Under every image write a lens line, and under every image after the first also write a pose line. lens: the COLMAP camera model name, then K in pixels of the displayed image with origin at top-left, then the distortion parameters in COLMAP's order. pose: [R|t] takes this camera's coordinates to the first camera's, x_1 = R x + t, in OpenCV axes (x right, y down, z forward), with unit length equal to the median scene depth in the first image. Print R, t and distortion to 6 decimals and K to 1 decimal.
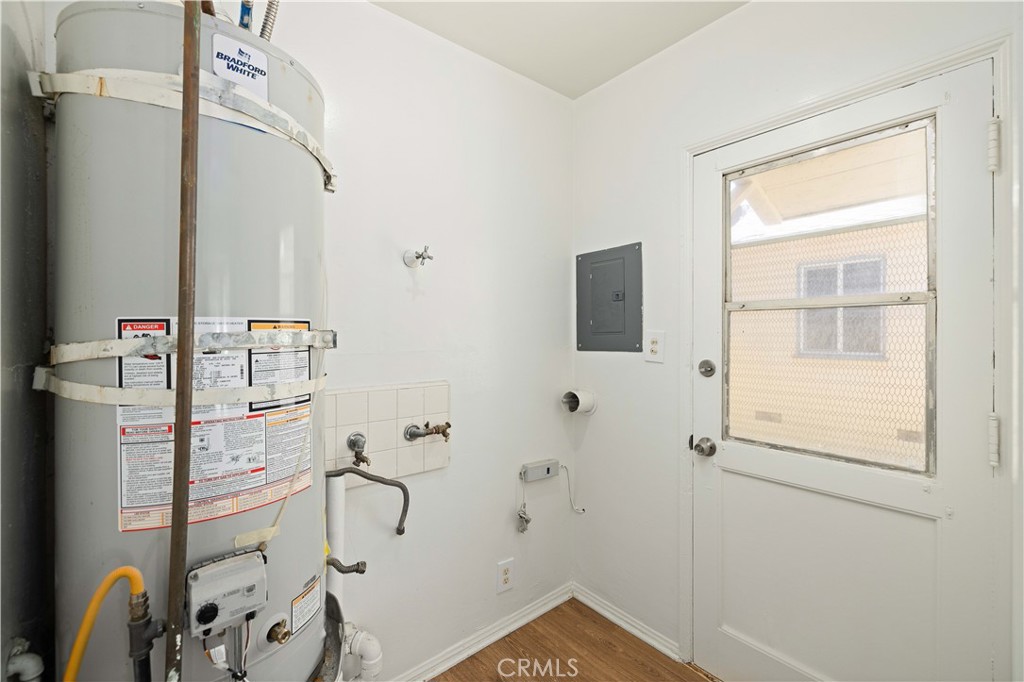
lens RADIAL K [[436.5, 0, 509.9], [0, 436.5, 334.0], [0, 0, 1]] dist [0.001336, -0.000216]
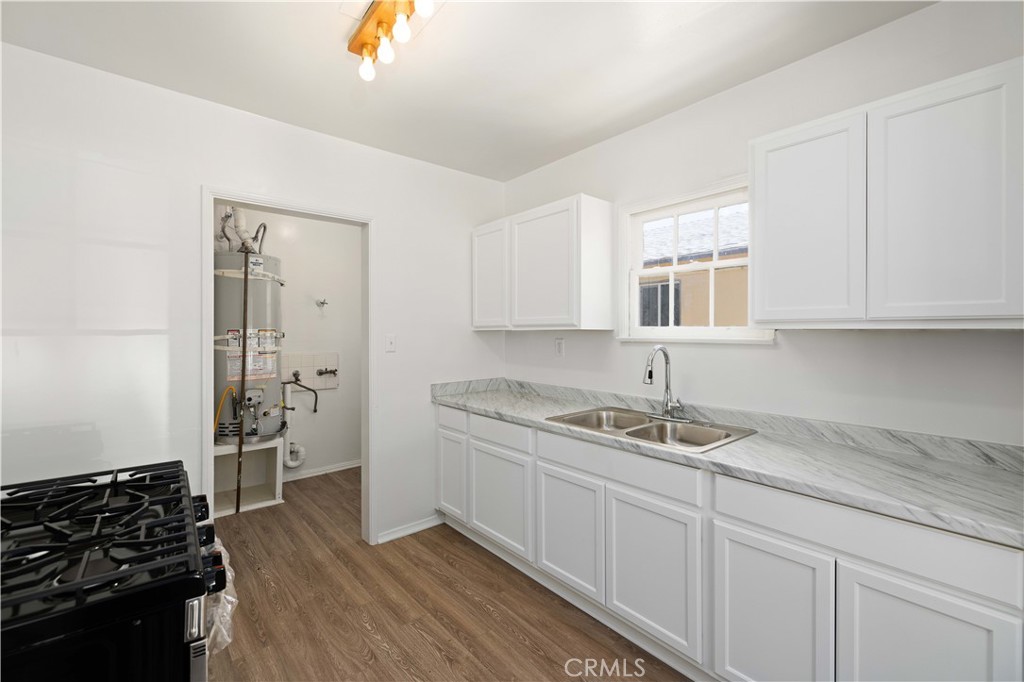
lens RADIAL K [[436.5, 0, 521.6], [0, 436.5, 333.2], [0, 0, 1]] dist [0.001336, -0.000216]
pose [[0.998887, -0.000544, 0.047167, 1.466453], [0.000506, 1.000000, 0.000814, -0.004178], [-0.047168, -0.000789, 0.998887, -2.821712]]
